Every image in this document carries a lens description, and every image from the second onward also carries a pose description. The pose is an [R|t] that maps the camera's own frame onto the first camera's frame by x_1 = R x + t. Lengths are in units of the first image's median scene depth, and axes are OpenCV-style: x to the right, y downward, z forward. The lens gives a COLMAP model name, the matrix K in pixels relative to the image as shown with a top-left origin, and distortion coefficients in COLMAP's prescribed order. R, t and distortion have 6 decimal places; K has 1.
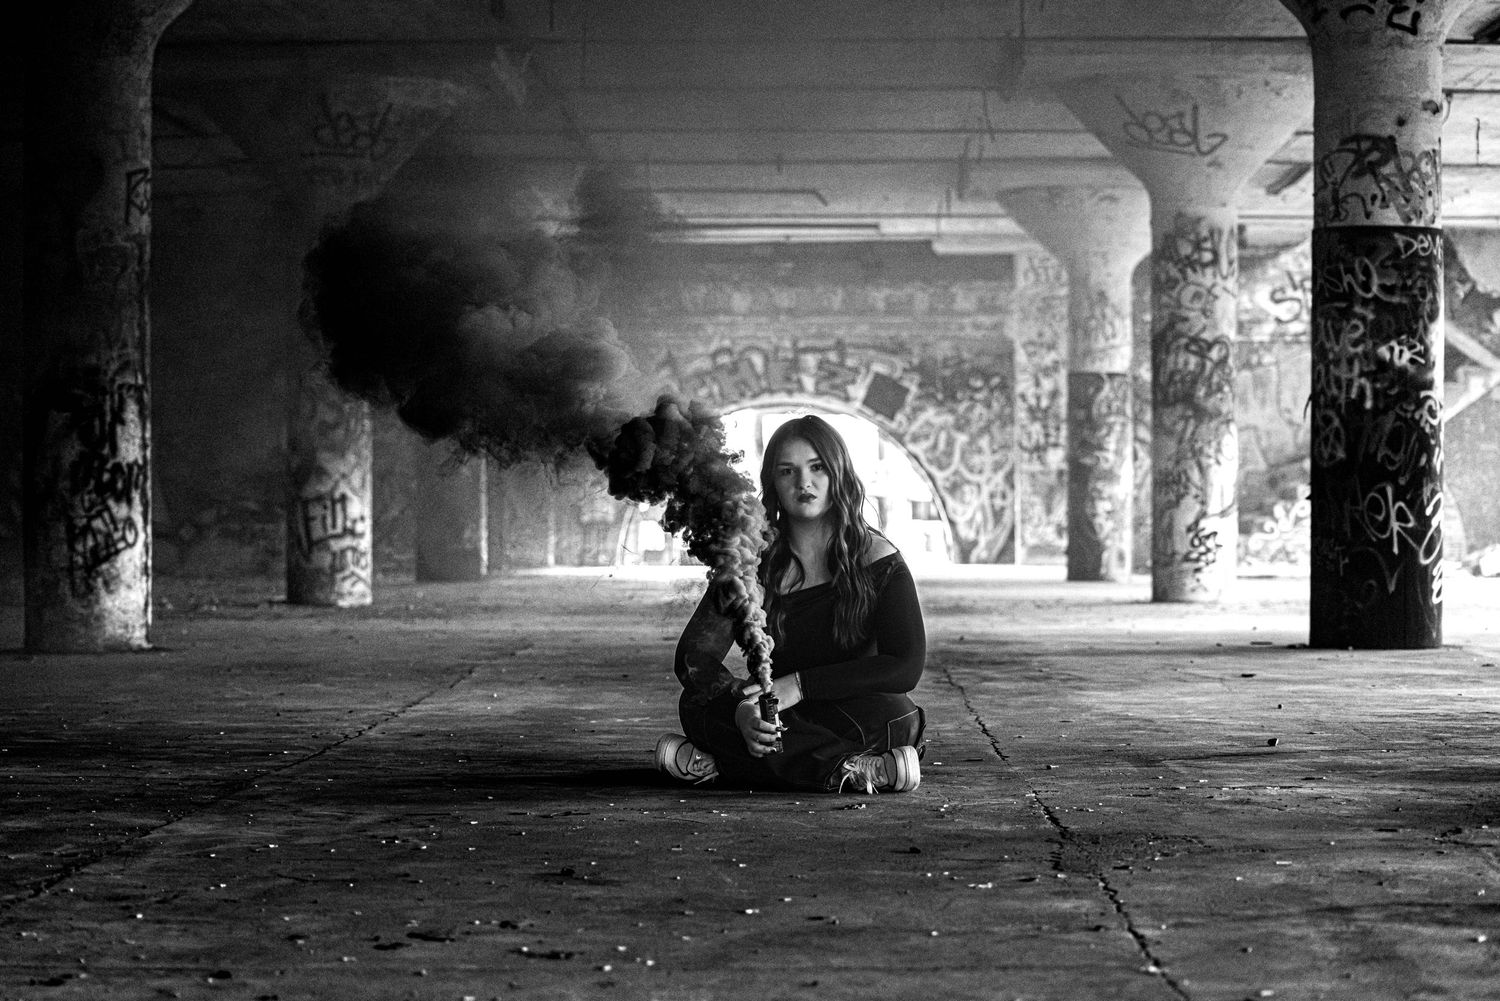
lens RADIAL K [[3689.1, 0, 750.0], [0, 3689.1, 500.5], [0, 0, 1]] dist [-0.064324, -0.803094]
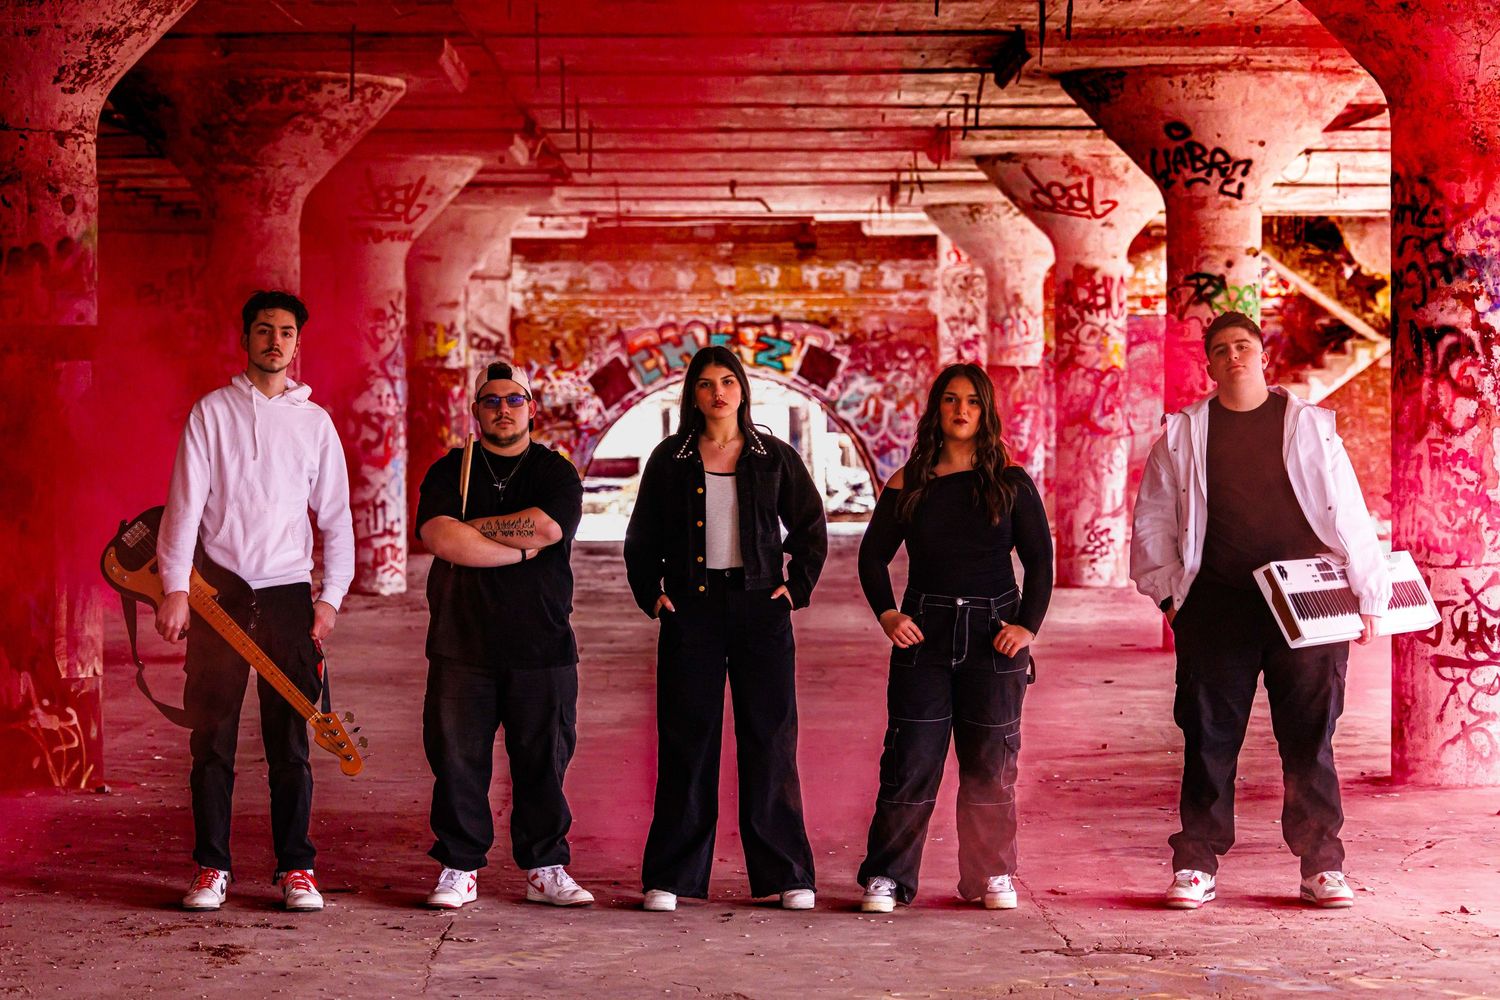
lens RADIAL K [[4175.9, 0, 750.0], [0, 4175.9, 500.0], [0, 0, 1]] dist [-0.064001, -0.361240]
pose [[0.999595, -0.004245, 0.028149, -0.022971], [0.003395, 0.999539, 0.030181, -0.033397], [-0.028264, -0.030073, 0.999148, -0.283657]]
